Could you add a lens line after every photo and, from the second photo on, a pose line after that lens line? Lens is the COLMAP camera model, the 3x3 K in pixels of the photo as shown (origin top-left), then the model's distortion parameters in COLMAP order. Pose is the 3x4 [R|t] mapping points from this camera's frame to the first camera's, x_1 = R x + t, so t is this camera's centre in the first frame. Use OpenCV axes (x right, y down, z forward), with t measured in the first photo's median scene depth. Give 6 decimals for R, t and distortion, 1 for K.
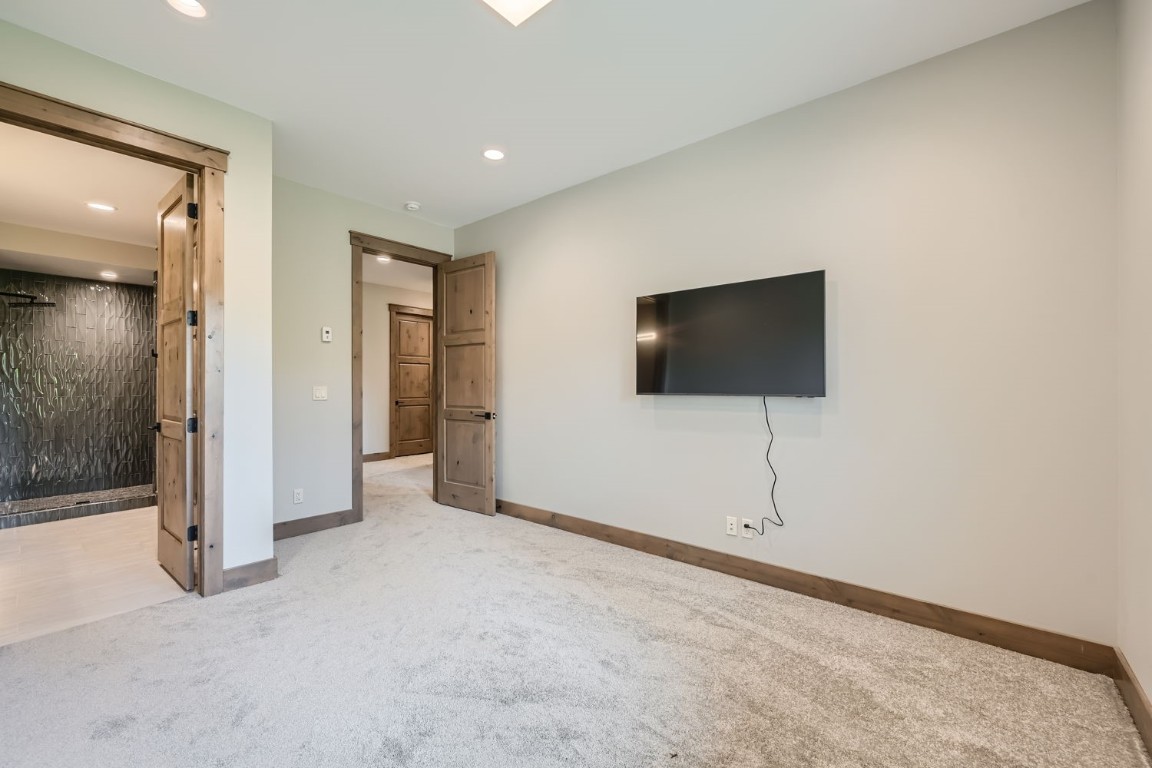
lens RADIAL K [[482.6, 0, 580.2], [0, 482.6, 381.9], [0, 0, 1]] dist [0.003354, 0.000383]
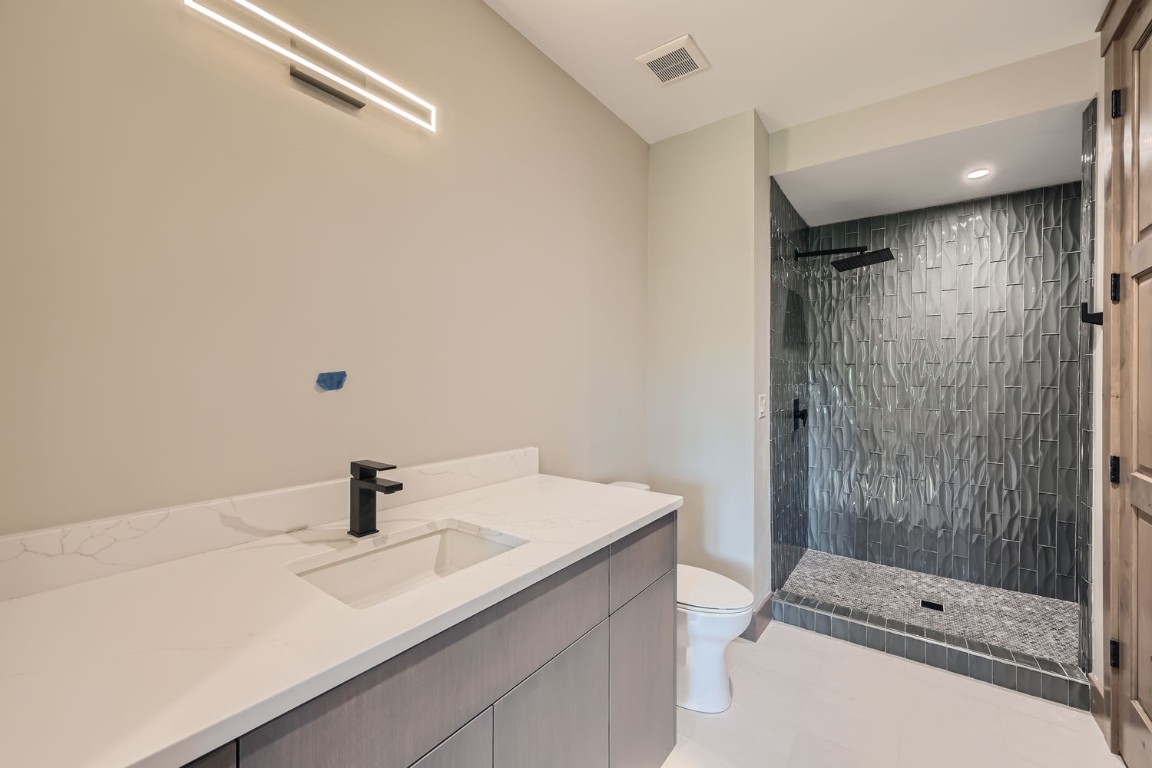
lens RADIAL K [[458.3, 0, 580.8], [0, 458.3, 377.4], [0, 0, 1]] dist [-0.002297, 0.000020]
pose [[0.064937, 0.006144, -0.997870, -0.487242], [0.003157, 0.999975, 0.006362, -0.012523], [0.997884, -0.003564, 0.064916, 0.518168]]
